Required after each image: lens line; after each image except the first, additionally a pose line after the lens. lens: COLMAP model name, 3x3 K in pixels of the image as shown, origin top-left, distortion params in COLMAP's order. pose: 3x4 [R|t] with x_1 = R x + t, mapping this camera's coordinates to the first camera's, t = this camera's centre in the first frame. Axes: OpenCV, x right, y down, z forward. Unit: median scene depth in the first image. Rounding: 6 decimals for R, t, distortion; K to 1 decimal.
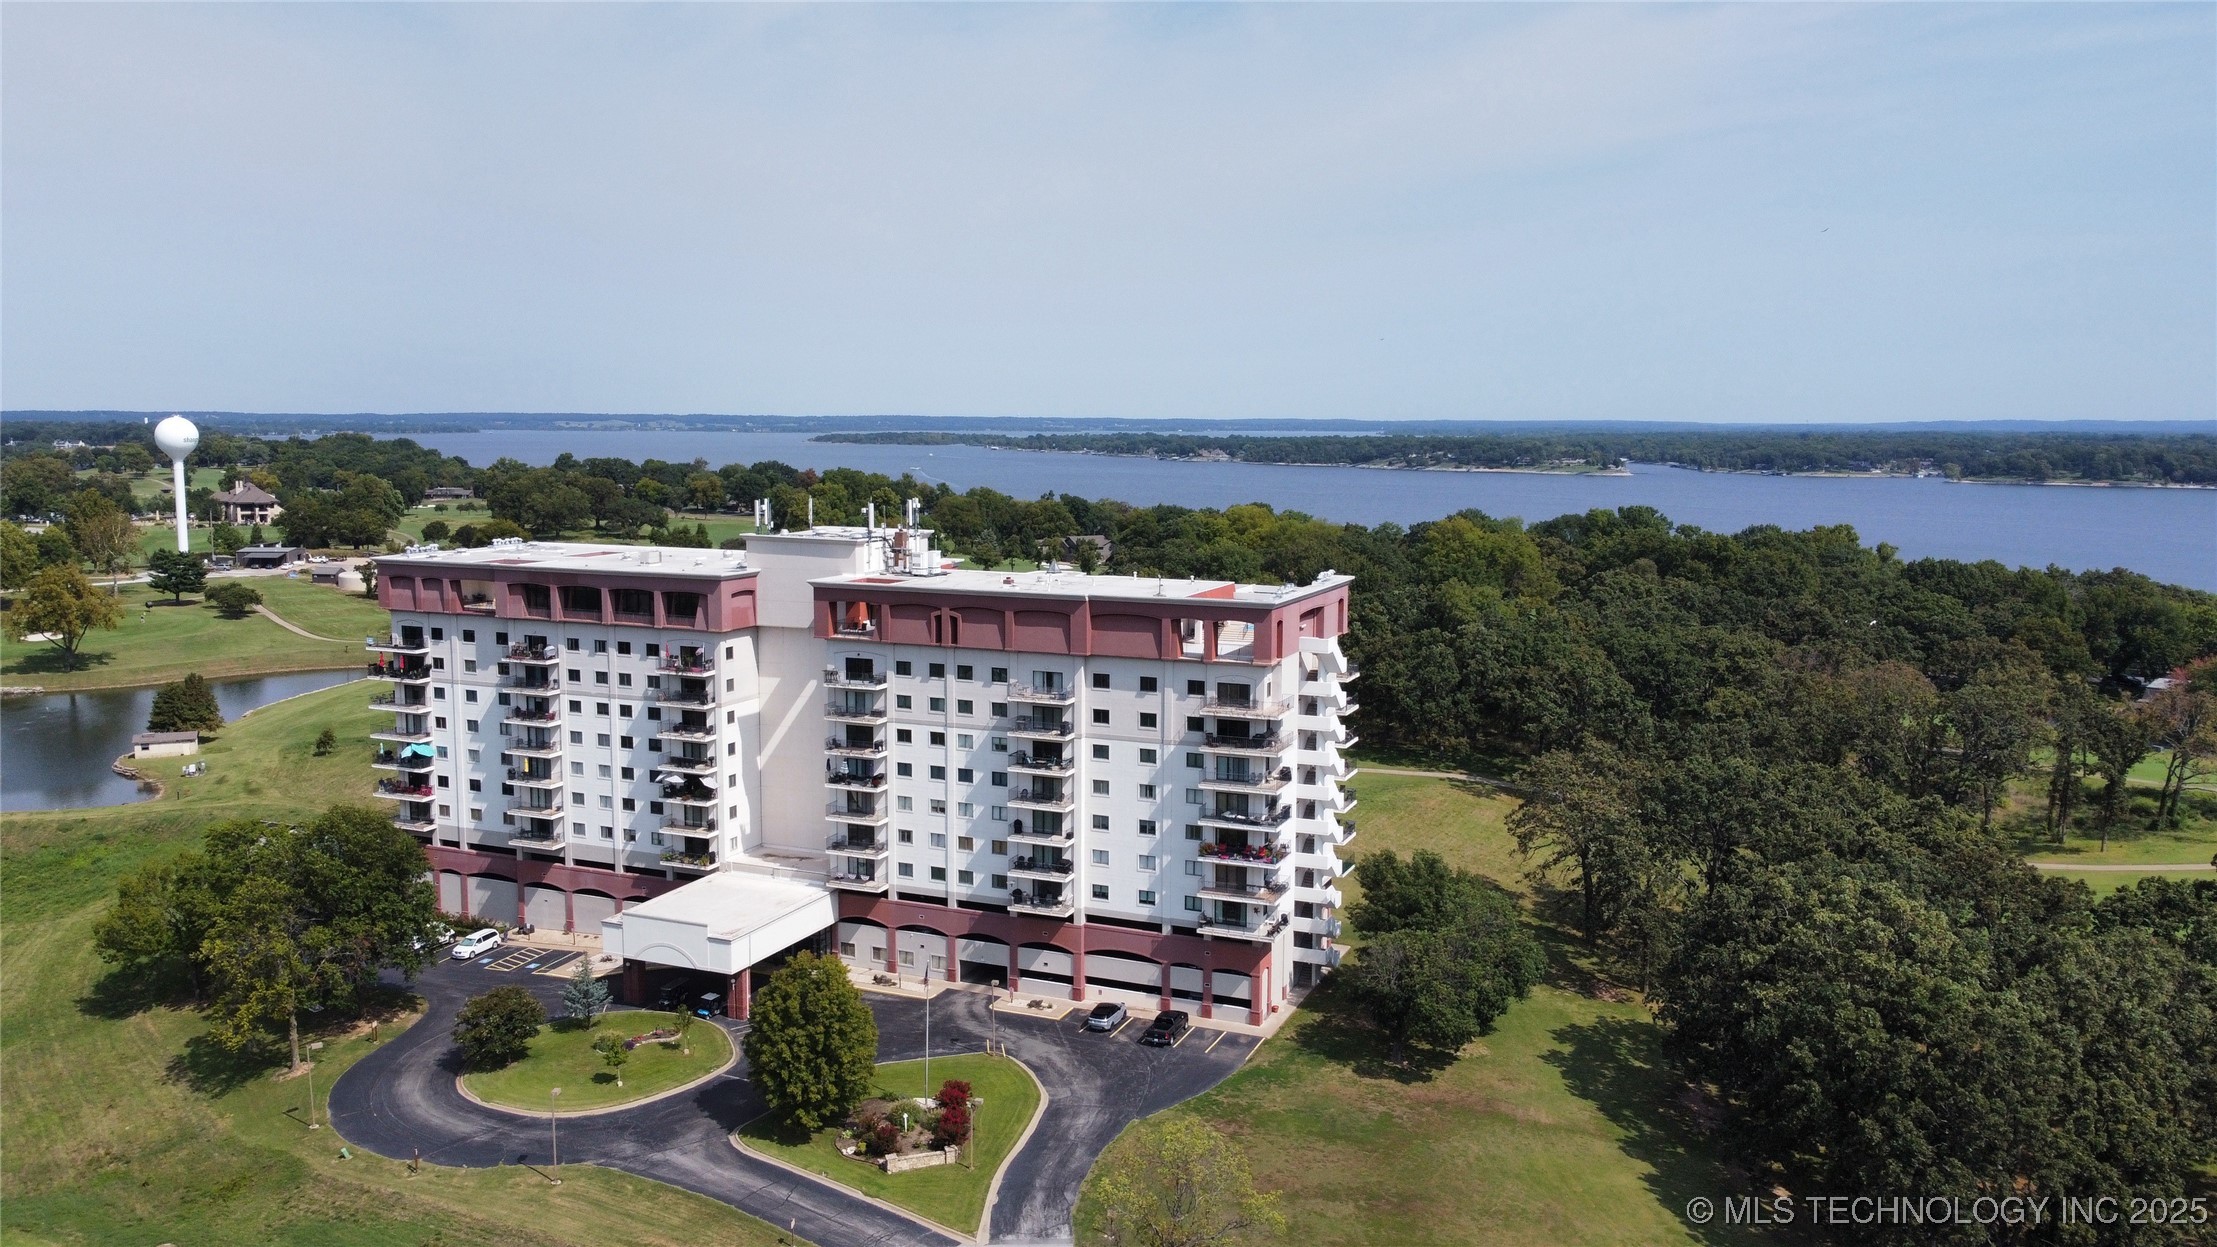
lens RADIAL K [[1687.0, 0, 1087.6], [0, 1687.0, 618.1], [0, 0, 1]] dist [0.006290, -0.006786]
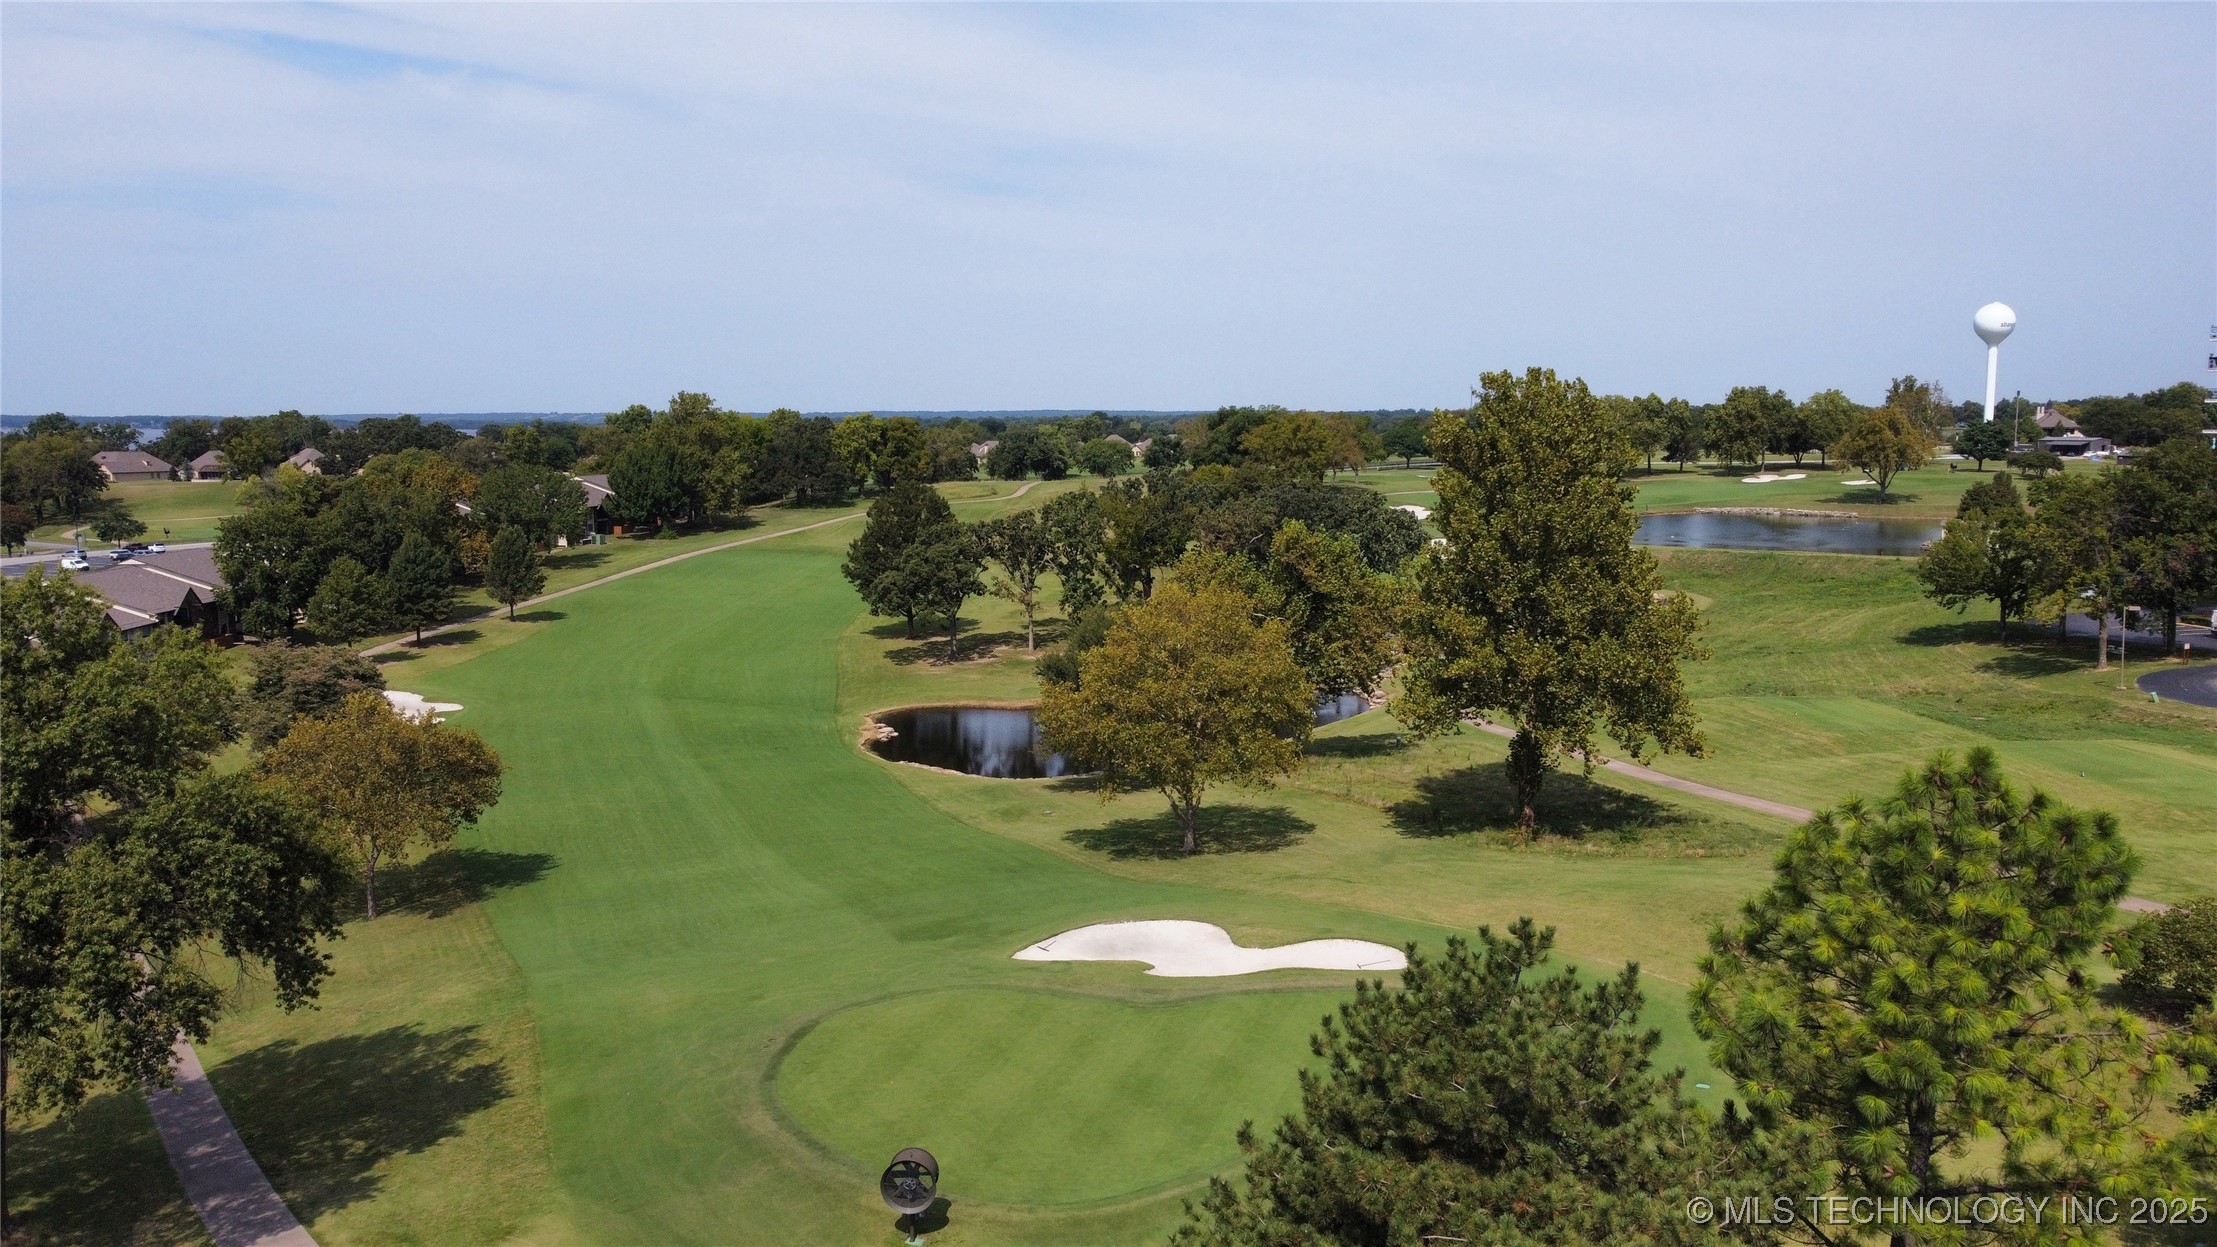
lens RADIAL K [[1684.5, 0, 1108.5], [0, 1684.5, 623.5], [0, 0, 1]] dist [-0.000896, -0.003064]
pose [[0.573215, 0.094365, -0.813953, 0.018506], [-0.095345, 0.994280, 0.048126, 0.227343], [0.813839, 0.050019, 0.578933, -0.087097]]
